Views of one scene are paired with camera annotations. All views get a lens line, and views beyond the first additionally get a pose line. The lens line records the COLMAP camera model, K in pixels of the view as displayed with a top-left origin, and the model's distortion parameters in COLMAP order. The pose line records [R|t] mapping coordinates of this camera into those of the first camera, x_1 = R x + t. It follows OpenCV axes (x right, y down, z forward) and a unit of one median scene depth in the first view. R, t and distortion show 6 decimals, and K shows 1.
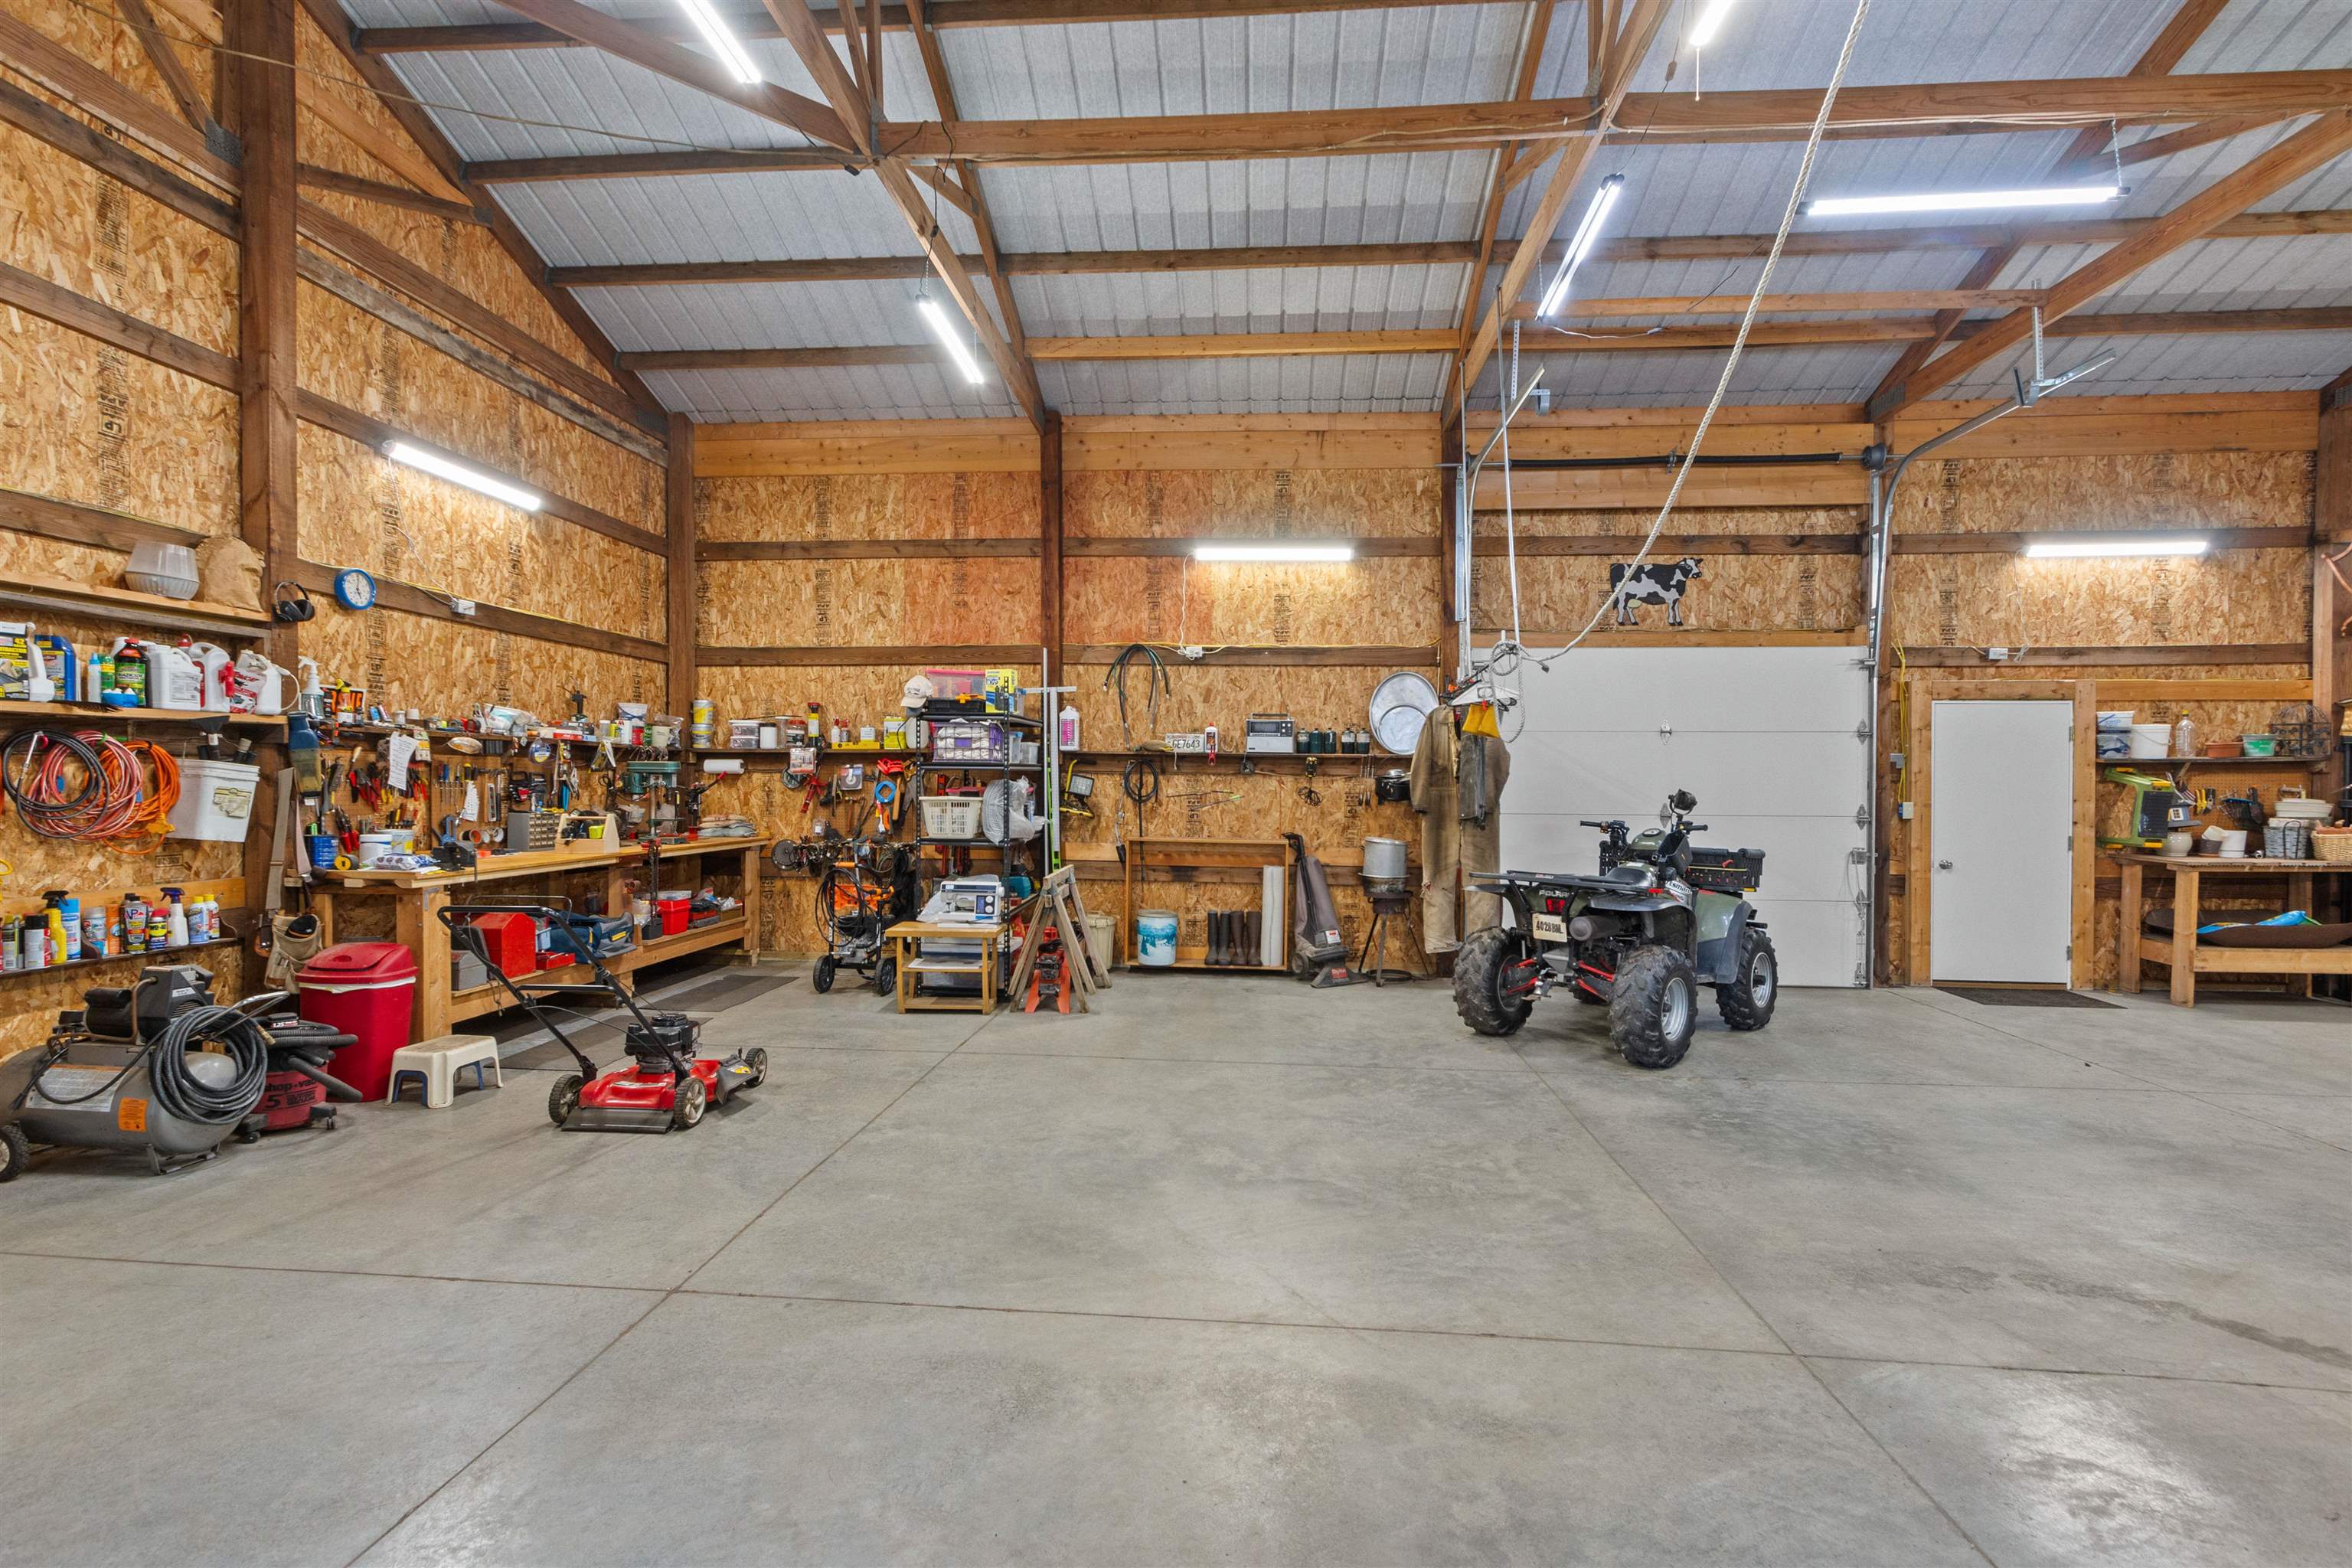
lens RADIAL K [[1104.6, 0, 1175.9], [0, 1104.6, 771.4], [0, 0, 1]] dist [0.008328, -0.000568]
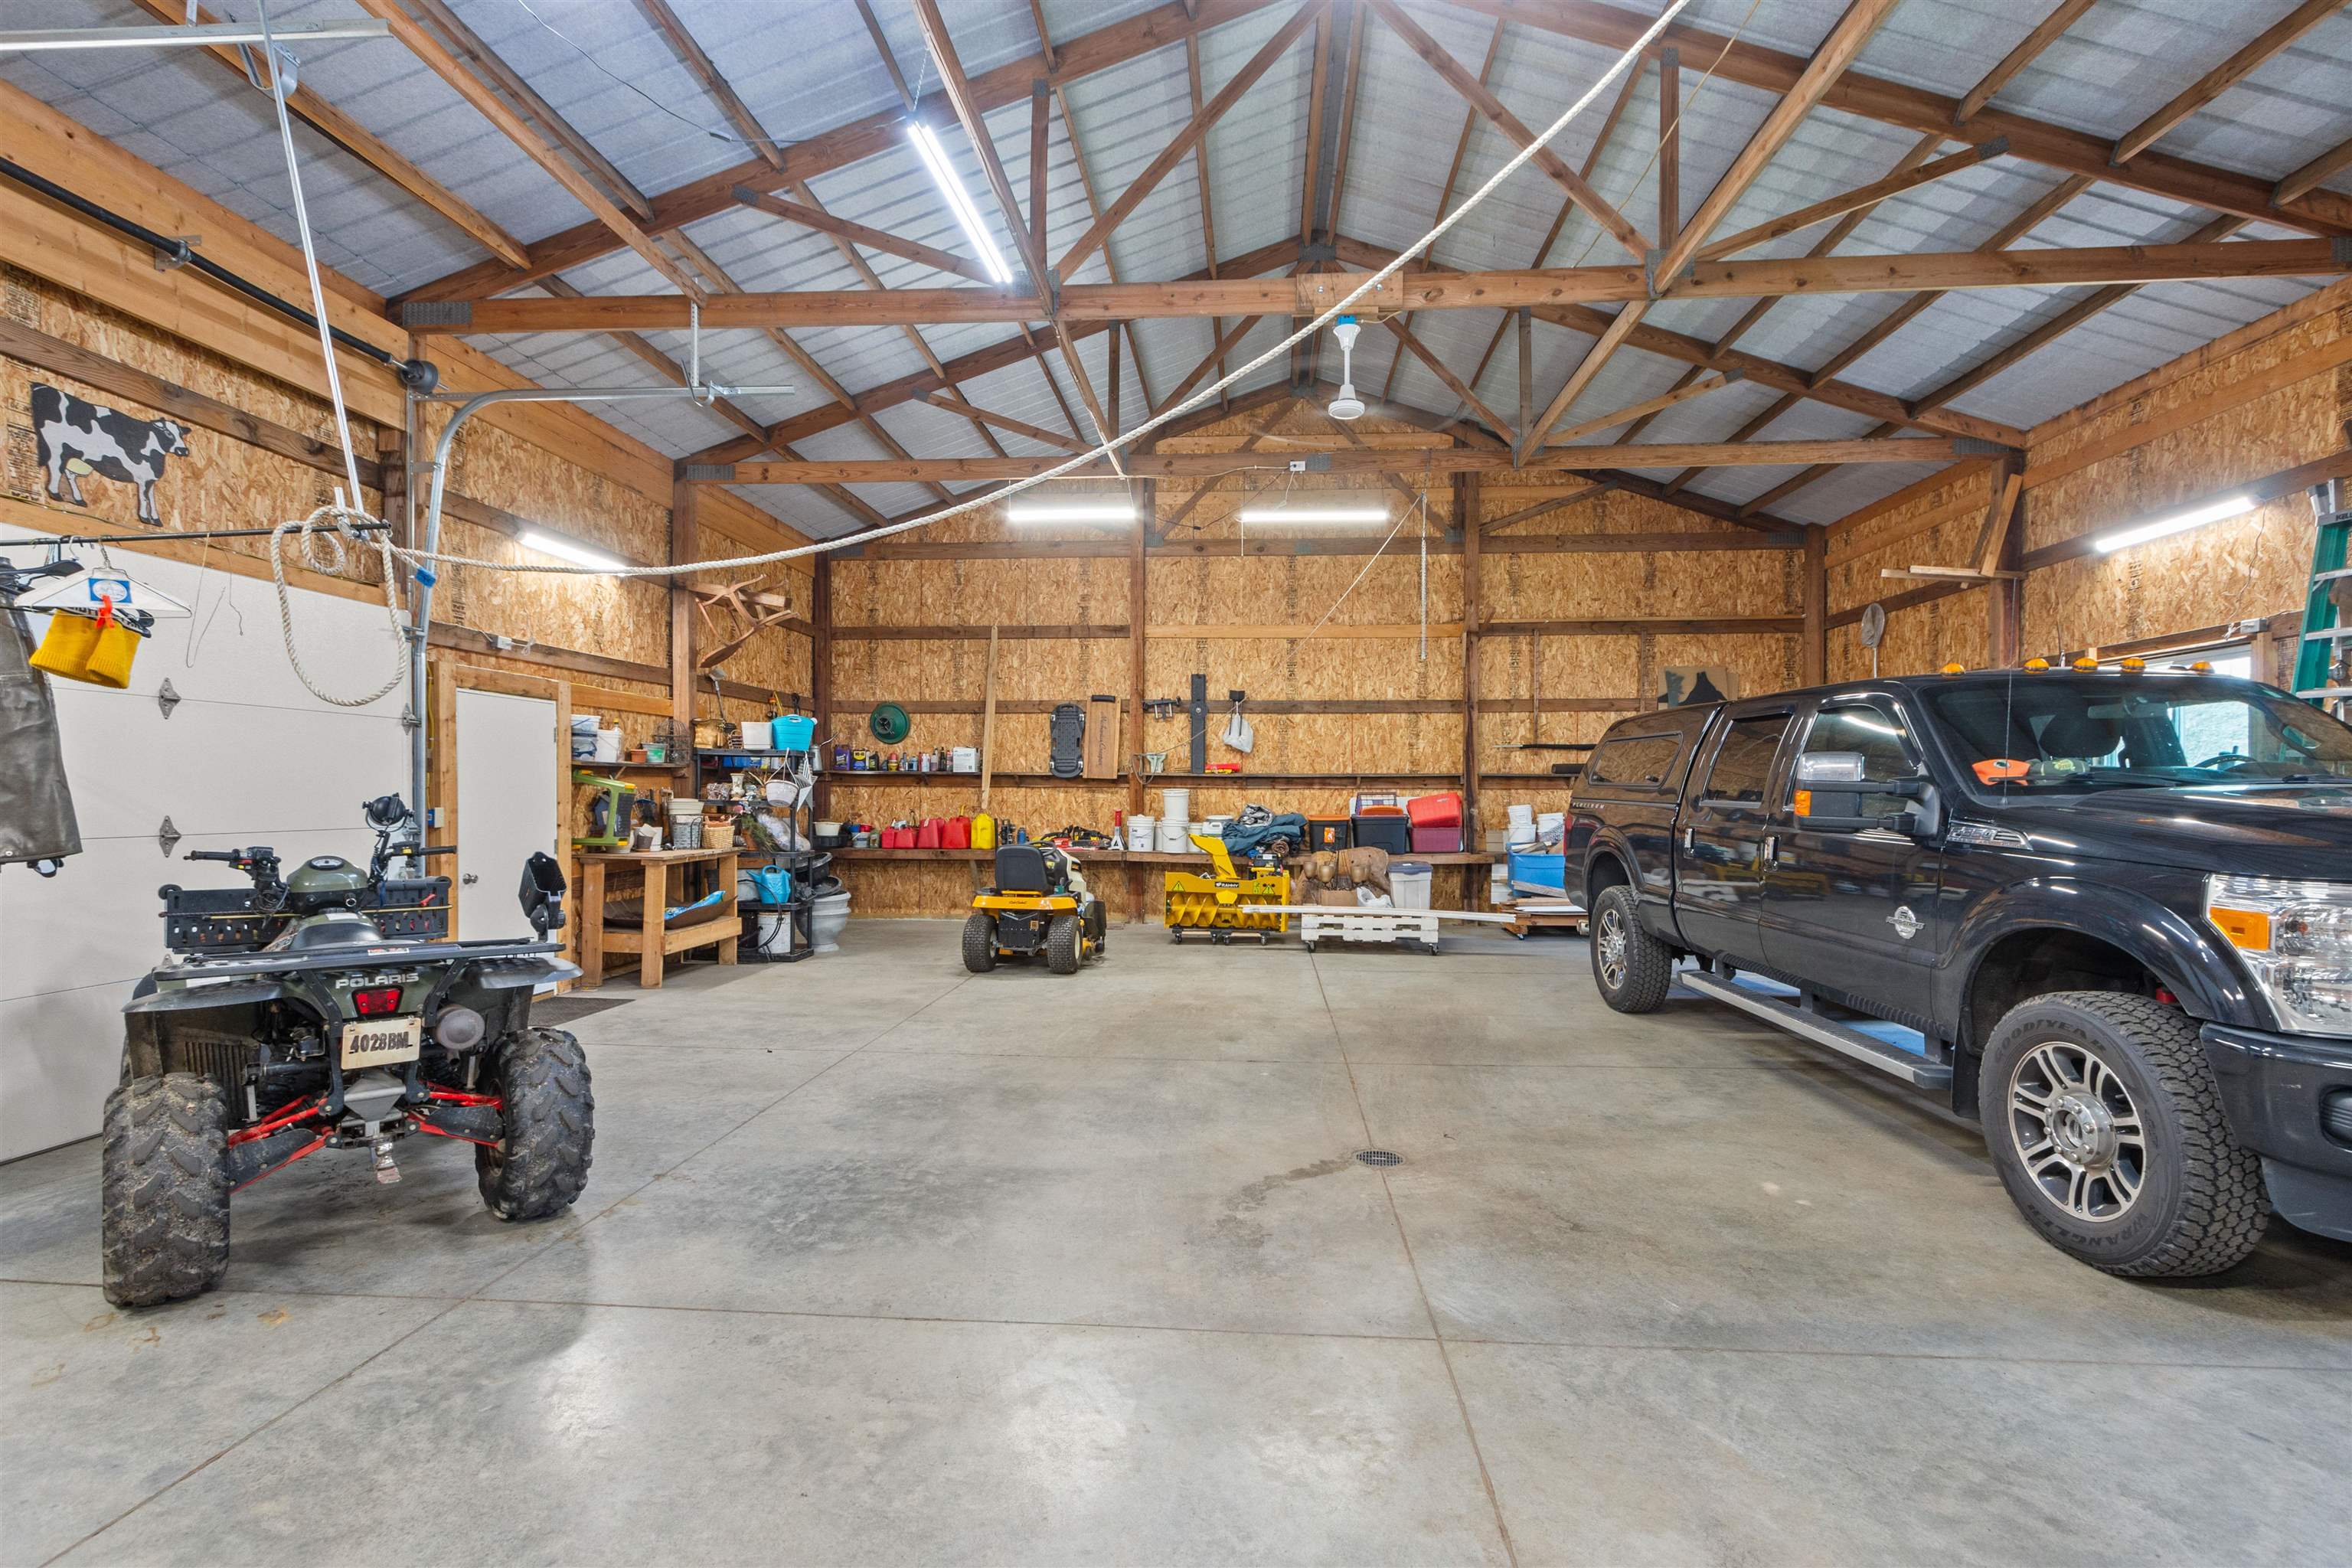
lens RADIAL K [[1085.6, 0, 1178.8], [0, 1085.6, 795.6], [0, 0, 1]] dist [0.004138, 0.000009]
pose [[-0.014066, -0.006700, 0.999879, -0.185105], [-0.014931, 0.999867, 0.006490, 0.006154], [-0.999790, -0.014838, -0.014164, 0.522306]]
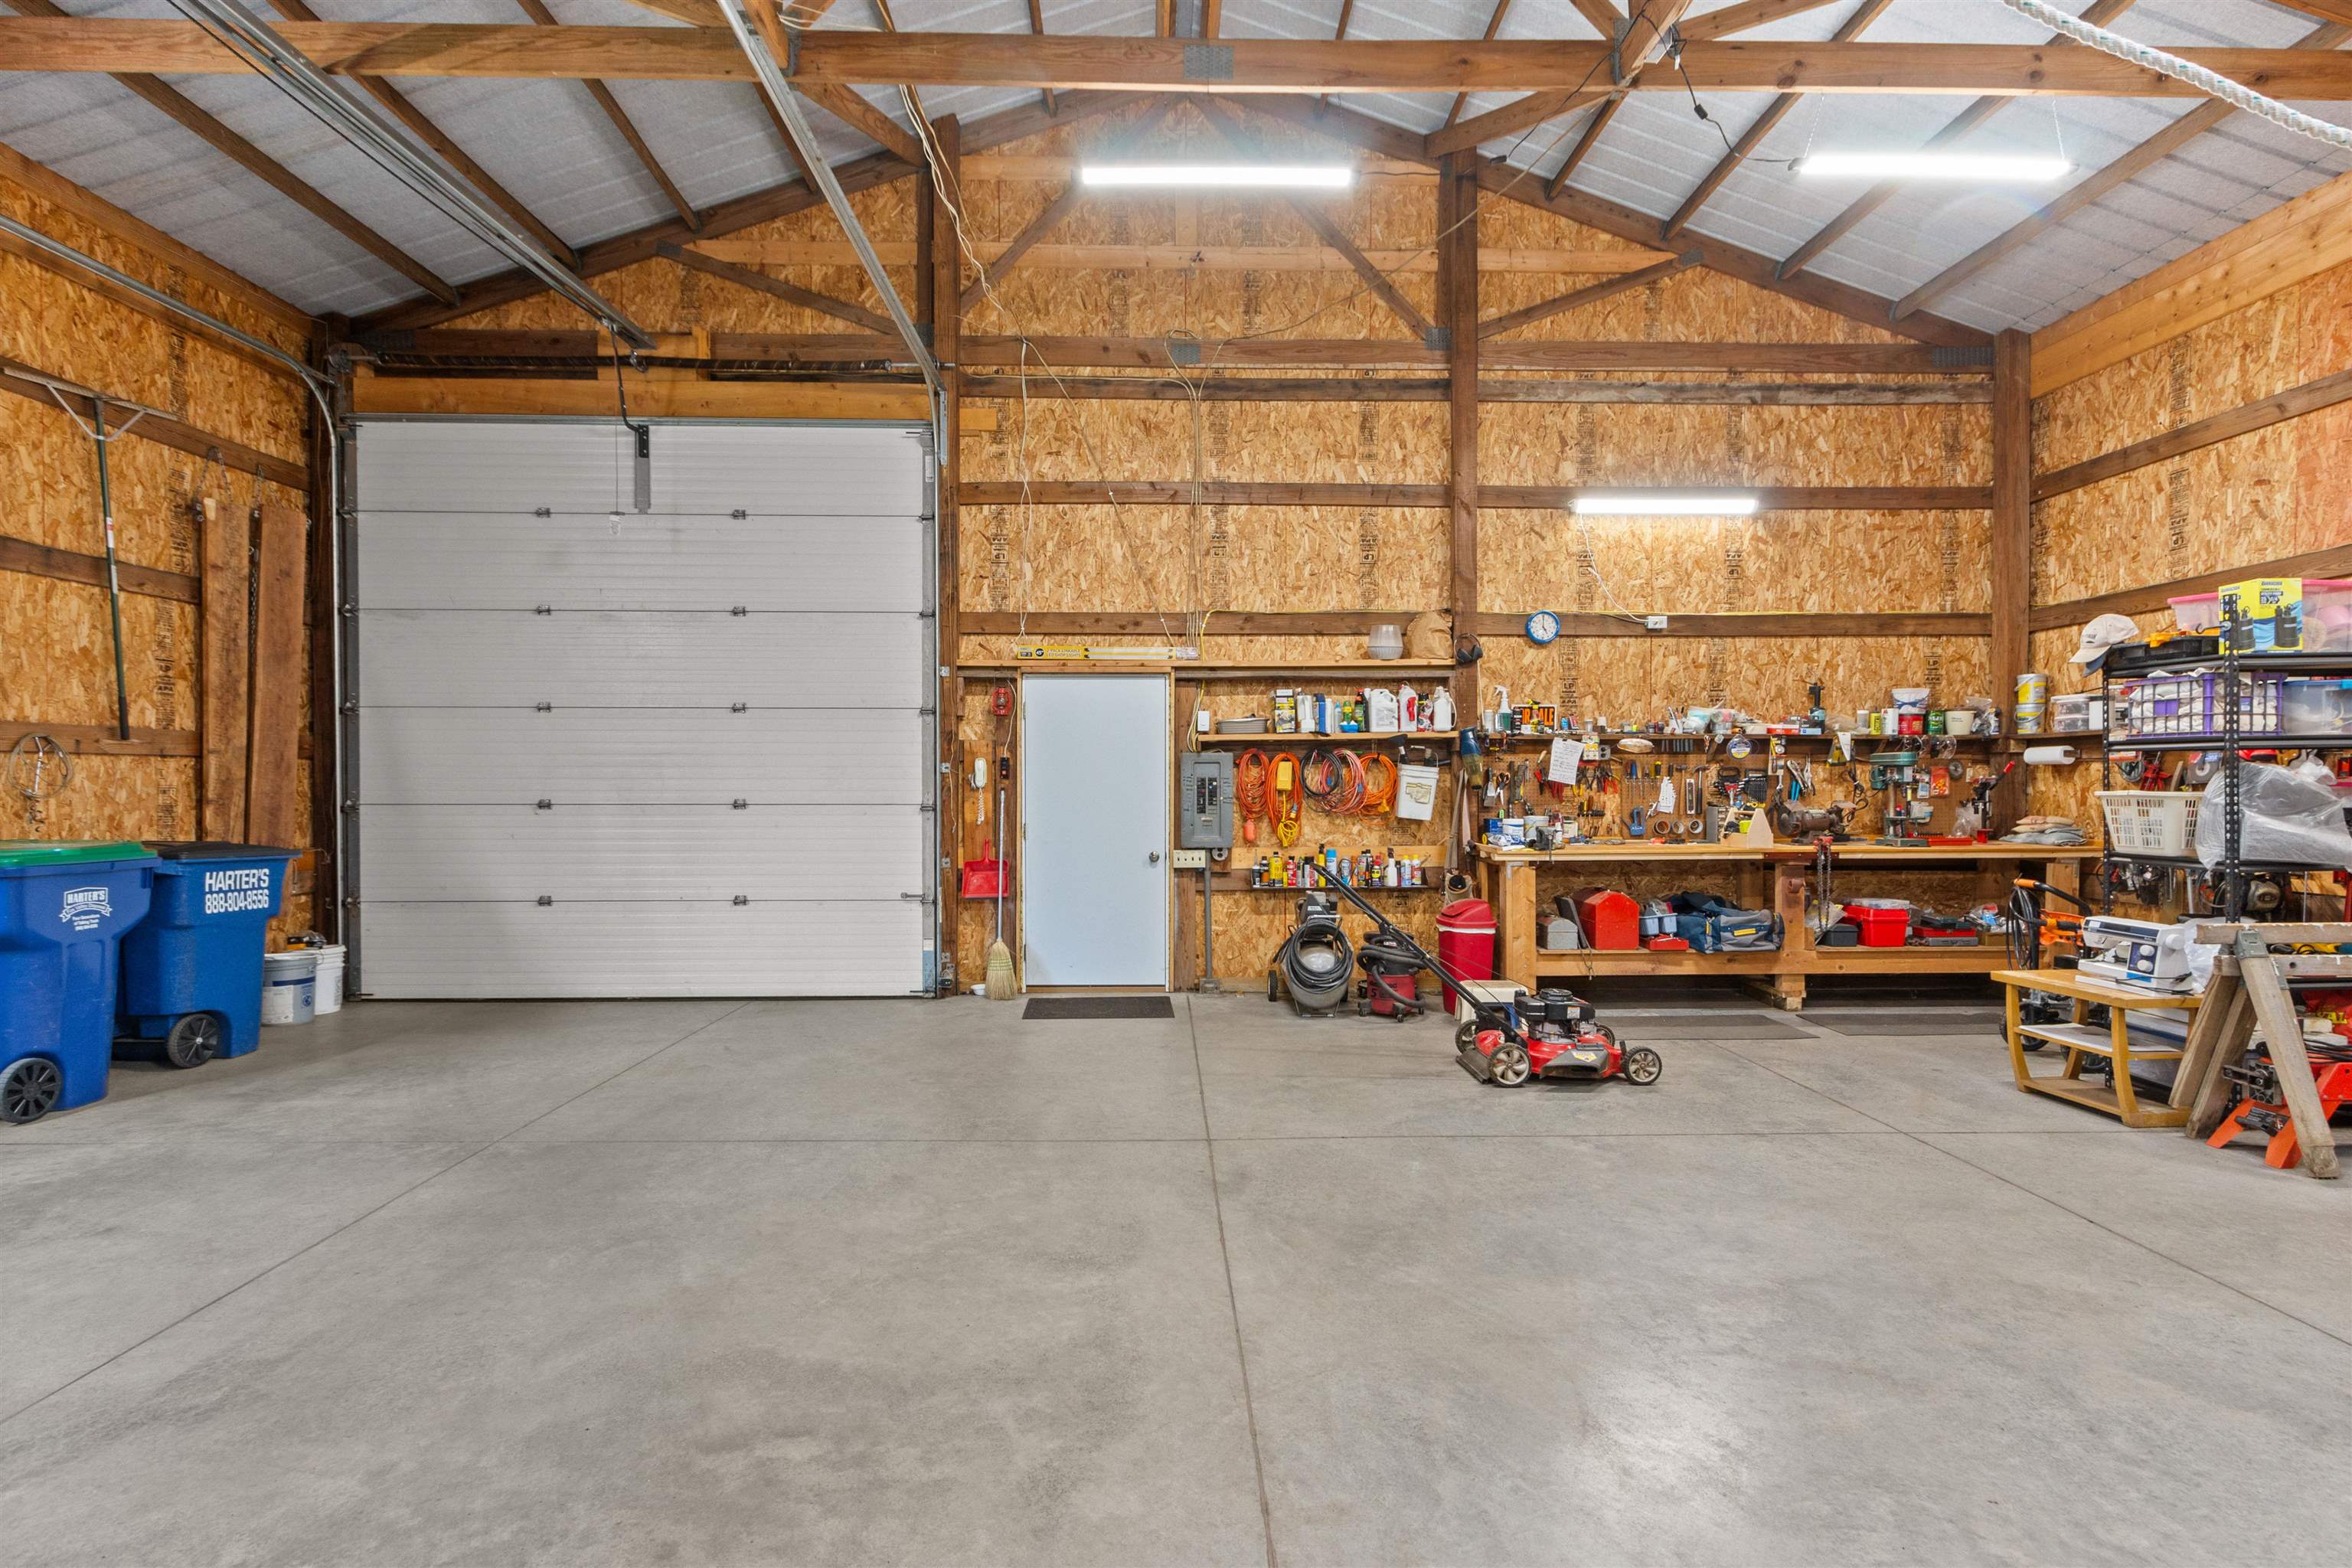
lens RADIAL K [[1151.3, 0, 1173.8], [0, 1151.3, 778.8], [0, 0, 1]] dist [0.010931, -0.000268]
pose [[0.102837, -0.012547, -0.994619, 0.447767], [0.014971, 0.999827, -0.011065, 0.015351], [0.994586, -0.013752, 0.103007, 0.372658]]
